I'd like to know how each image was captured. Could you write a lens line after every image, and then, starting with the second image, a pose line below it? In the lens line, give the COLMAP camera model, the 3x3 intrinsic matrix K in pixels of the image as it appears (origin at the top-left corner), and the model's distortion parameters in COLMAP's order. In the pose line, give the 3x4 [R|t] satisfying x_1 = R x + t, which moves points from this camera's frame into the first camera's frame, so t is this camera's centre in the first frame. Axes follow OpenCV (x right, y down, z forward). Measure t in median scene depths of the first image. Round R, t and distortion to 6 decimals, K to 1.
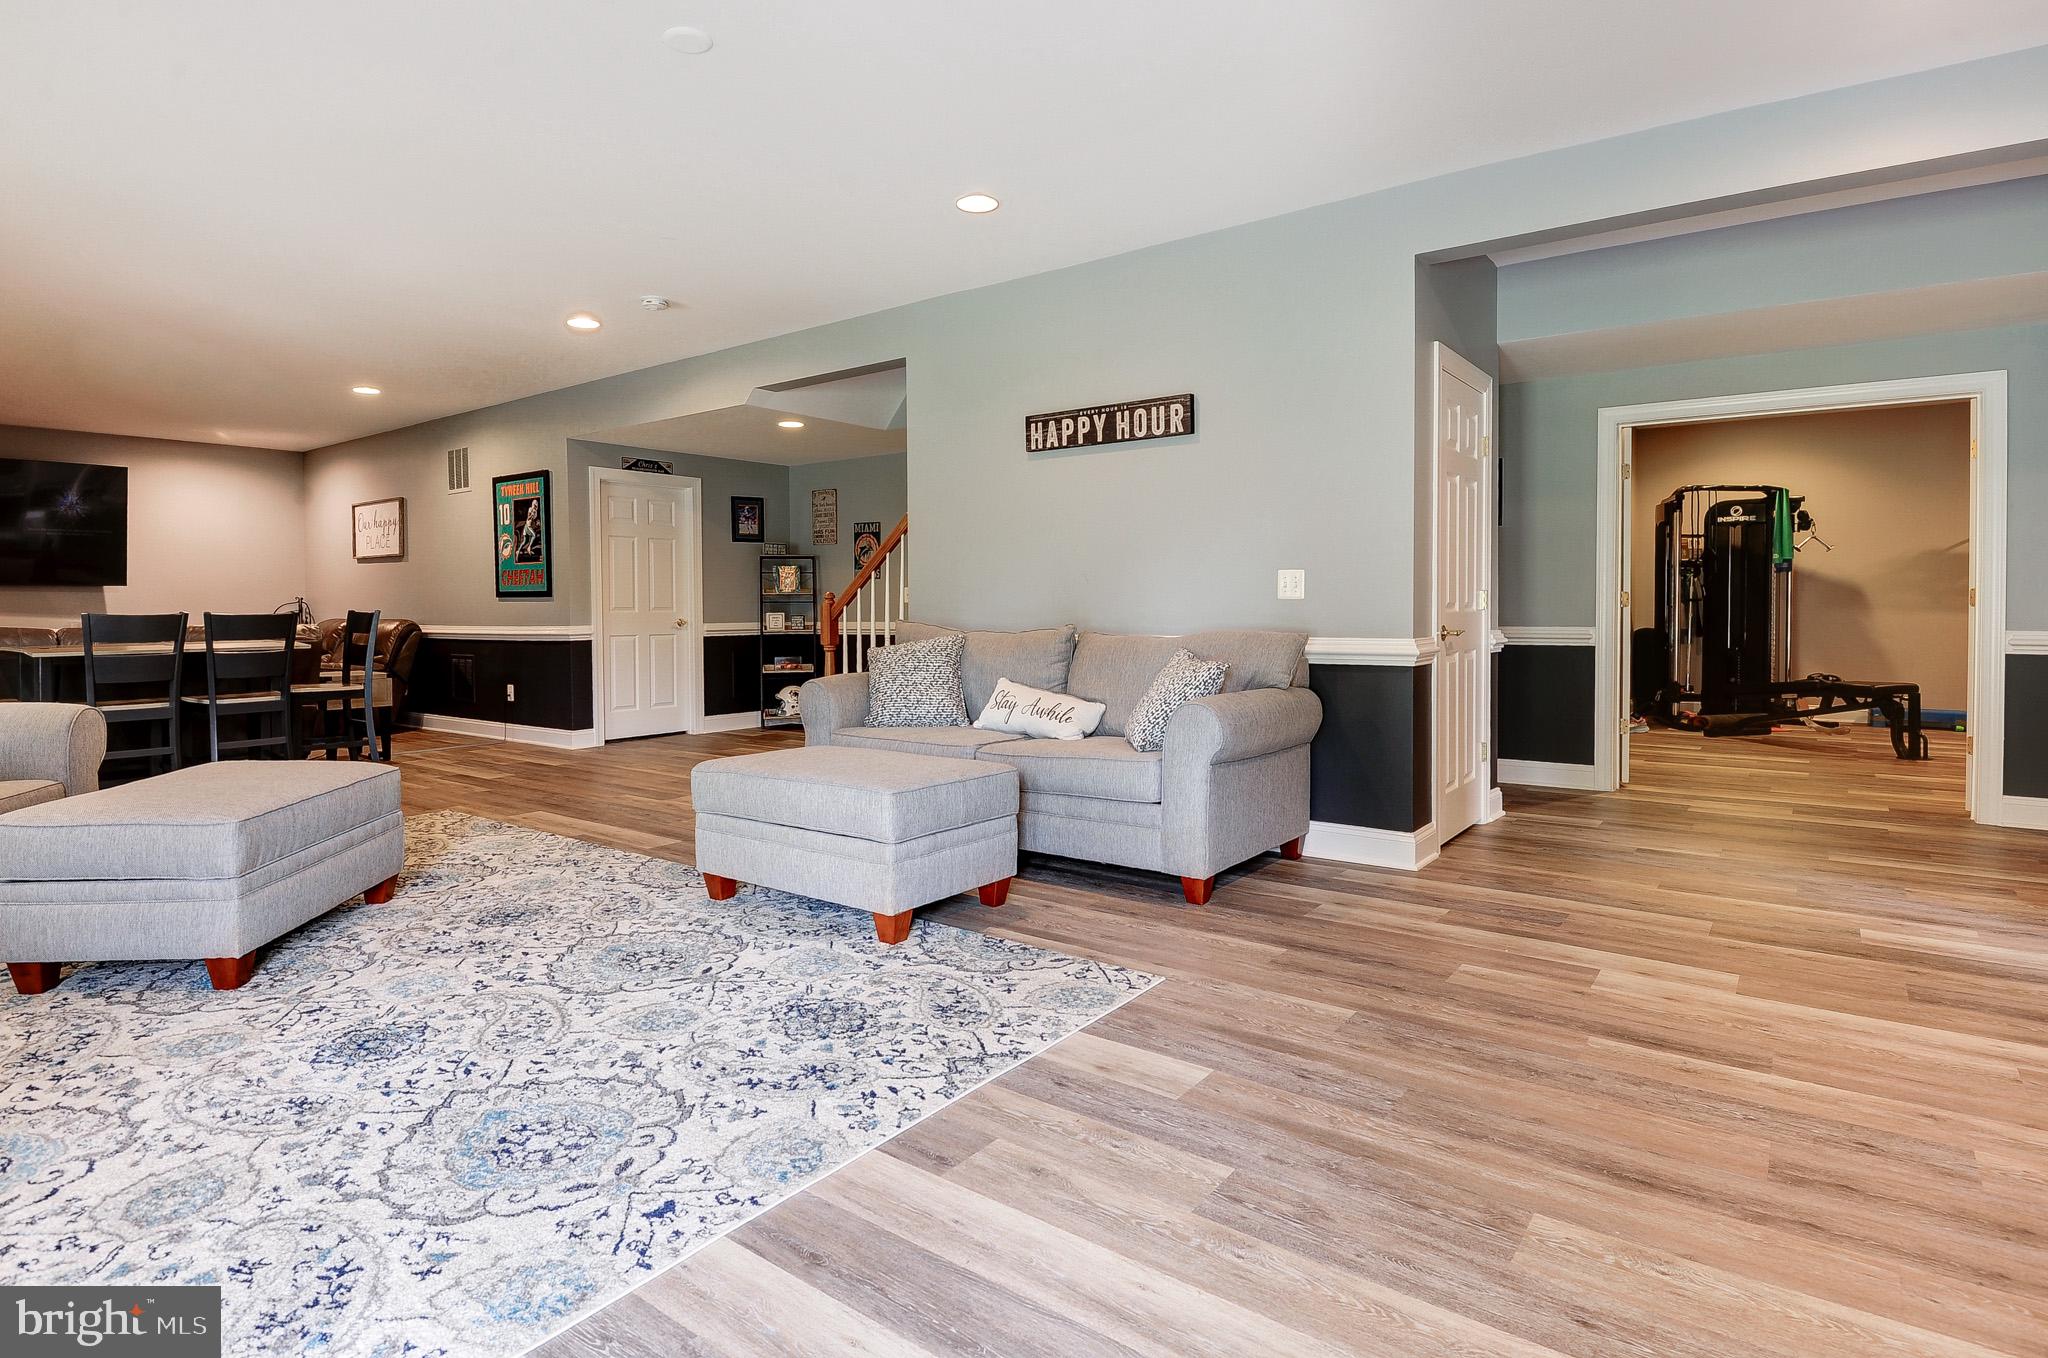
lens RADIAL K [[1060.9, 0, 1057.9], [0, 1060.9, 642.4], [0, 0, 1]] dist [0.029188, -0.039085]
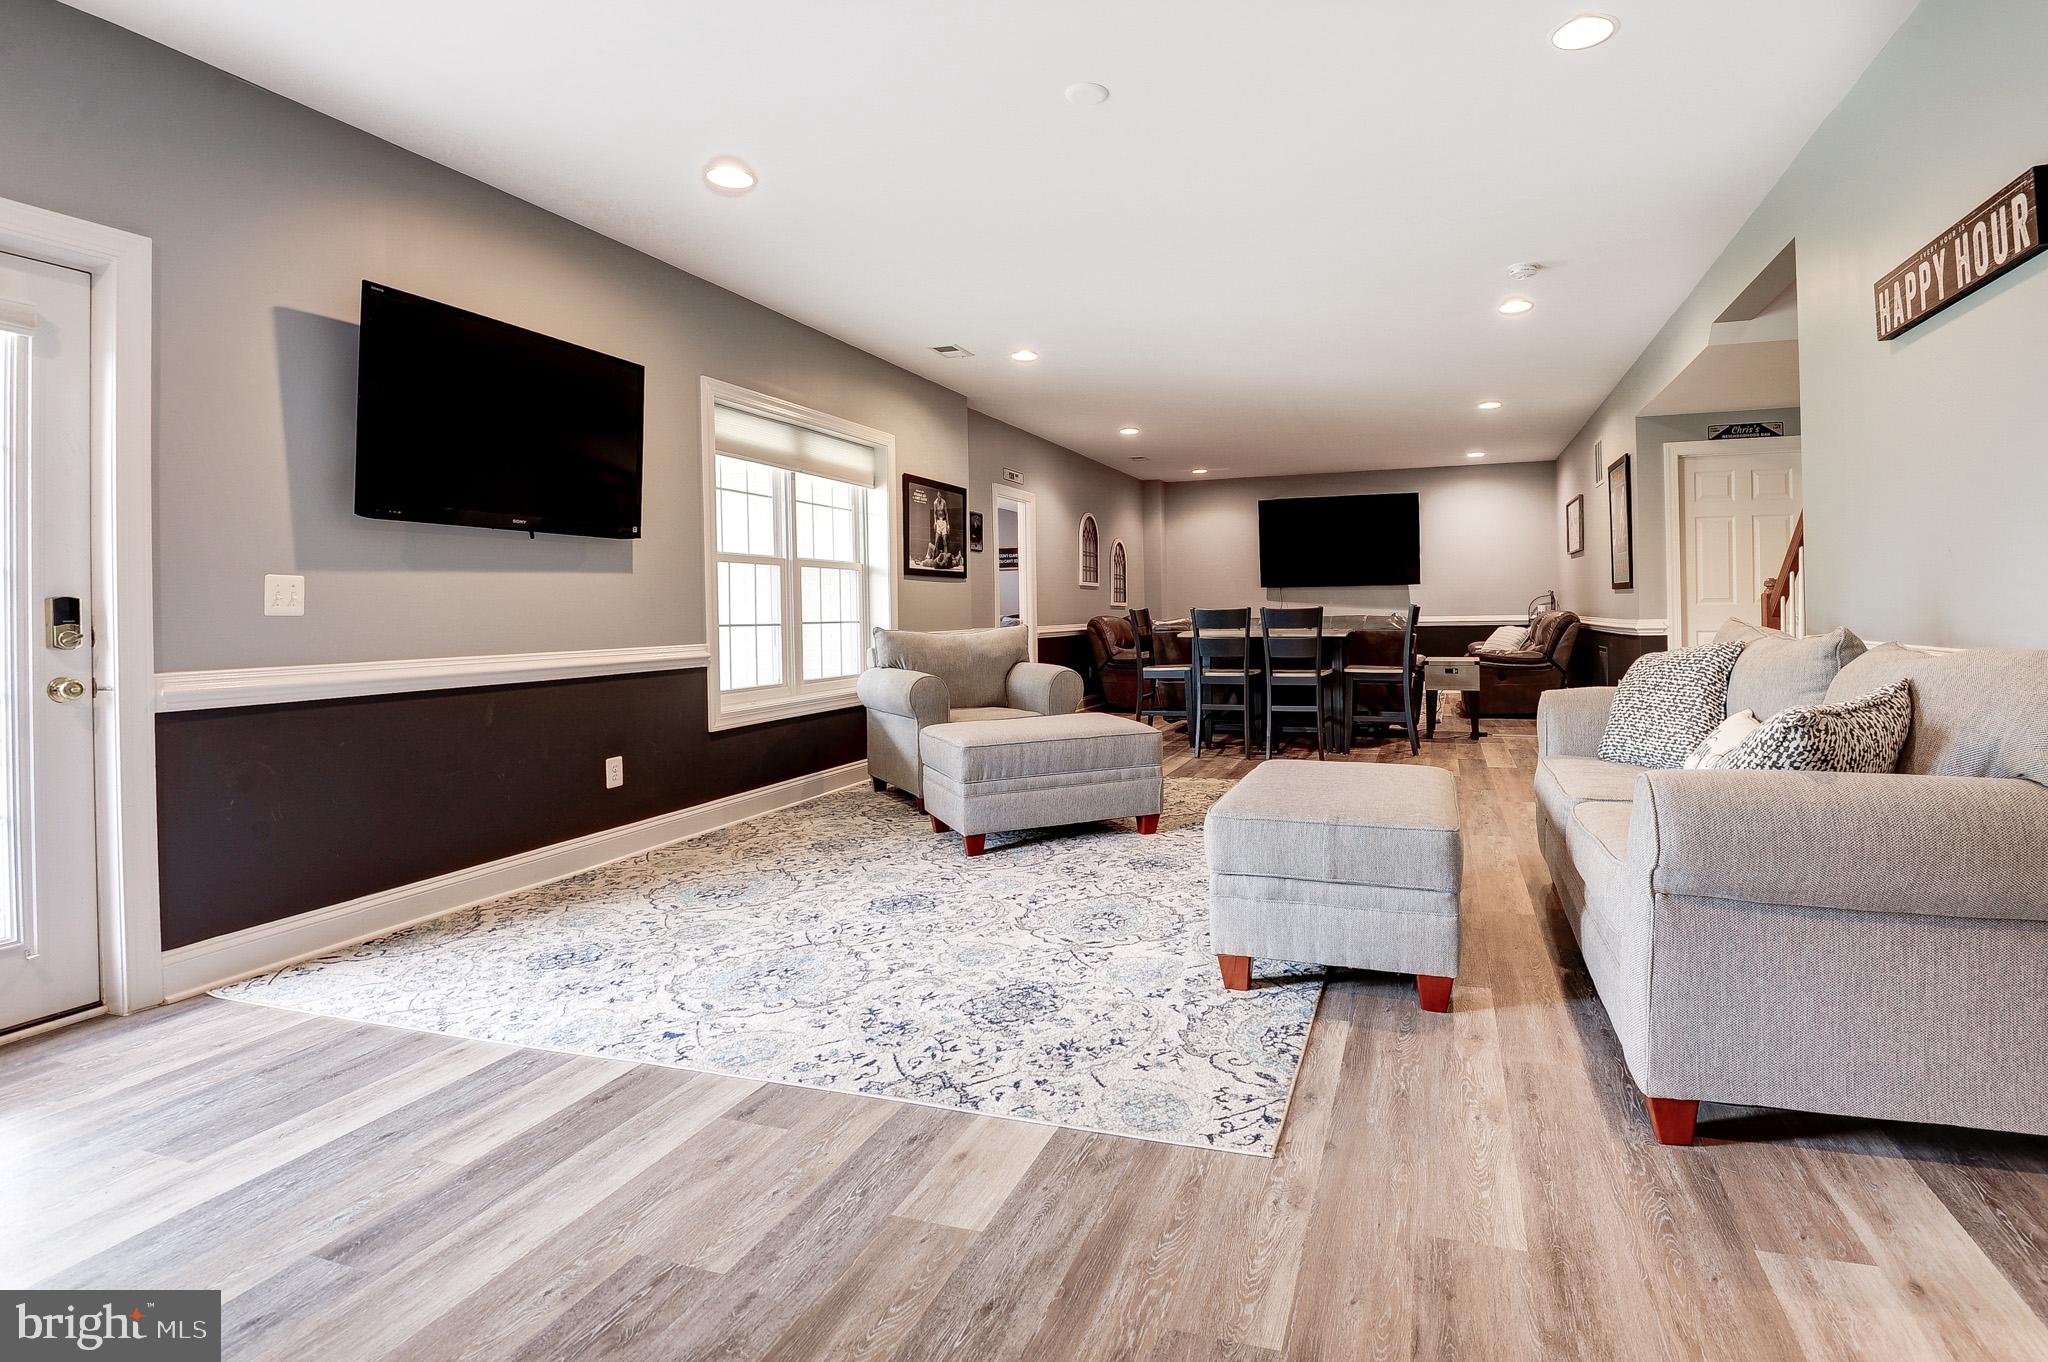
lens RADIAL K [[1049.1, 0, 1070.0], [0, 1049.1, 617.6], [0, 0, 1]] dist [0.028234, -0.040622]
pose [[0.291929, 0.009991, -0.956388, 0.767183], [-0.020892, 0.999773, 0.004067, -0.030024], [0.956212, 0.018794, 0.292072, 0.736810]]
